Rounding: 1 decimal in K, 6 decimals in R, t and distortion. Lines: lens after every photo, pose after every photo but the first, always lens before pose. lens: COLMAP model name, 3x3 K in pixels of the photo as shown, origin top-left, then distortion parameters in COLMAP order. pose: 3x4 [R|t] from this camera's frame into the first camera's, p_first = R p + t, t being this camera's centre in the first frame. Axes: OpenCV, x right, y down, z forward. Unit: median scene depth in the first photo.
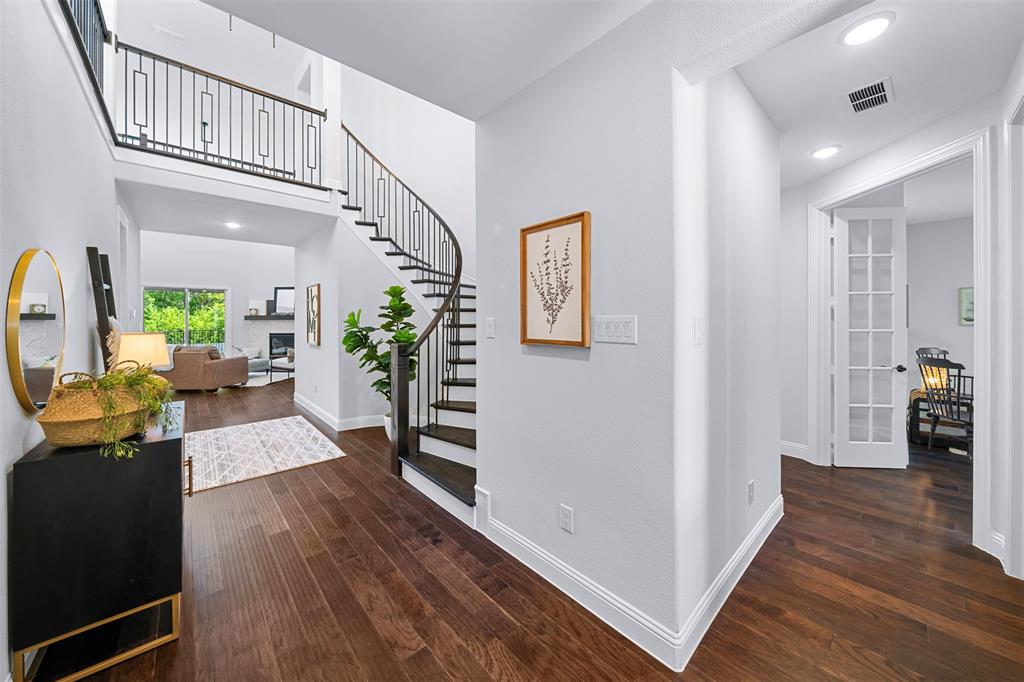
lens RADIAL K [[361.3, 0, 512.8], [0, 361.3, 313.7], [0, 0, 1]] dist [-0.007272, -0.000106]
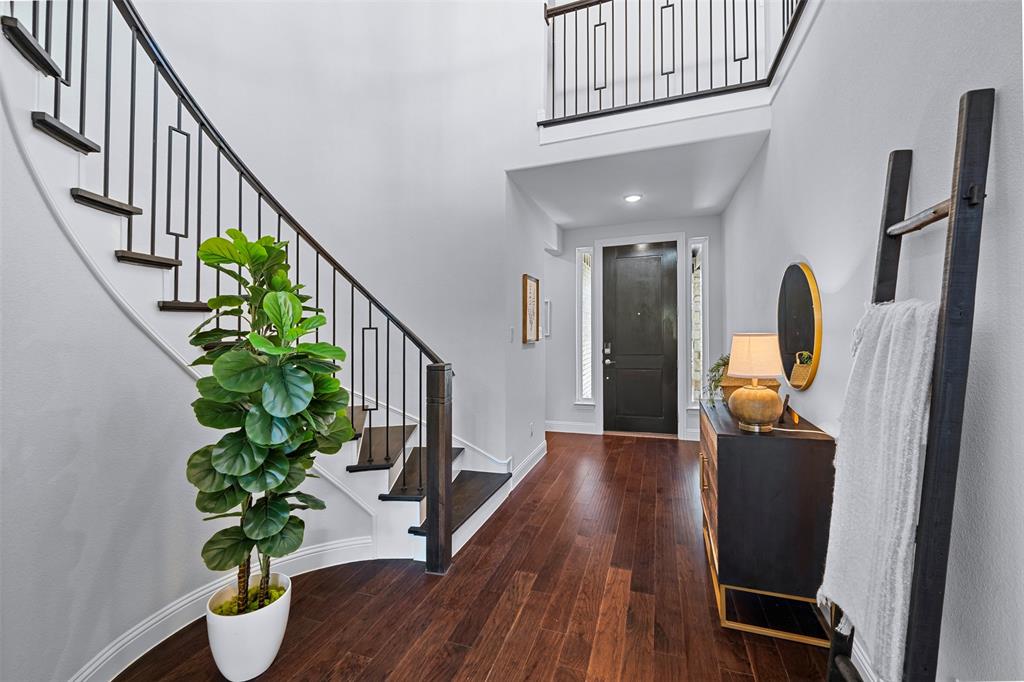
lens RADIAL K [[415.1, 0, 507.4], [0, 415.1, 327.5], [0, 0, 1]] dist [0.000272, -0.000052]
pose [[-0.464114, 0.017953, 0.885593, -0.774930], [0.001239, 0.999807, -0.019619, 0.023693], [-0.885775, -0.008009, -0.464047, 0.930926]]
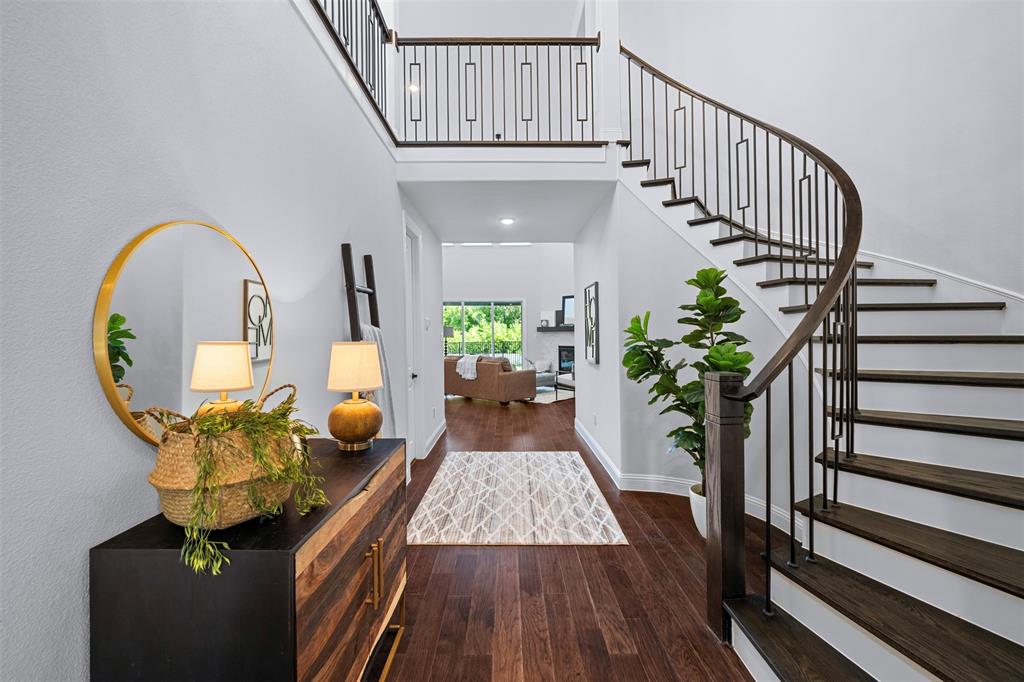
lens RADIAL K [[415.1, 0, 507.4], [0, 415.1, 327.5], [0, 0, 1]] dist [0.000272, -0.000052]
pose [[0.737080, -0.008496, -0.675752, -0.107936], [0.011598, 0.999933, 0.000079, 0.012366], [0.675706, -0.007896, 0.737129, 0.280293]]
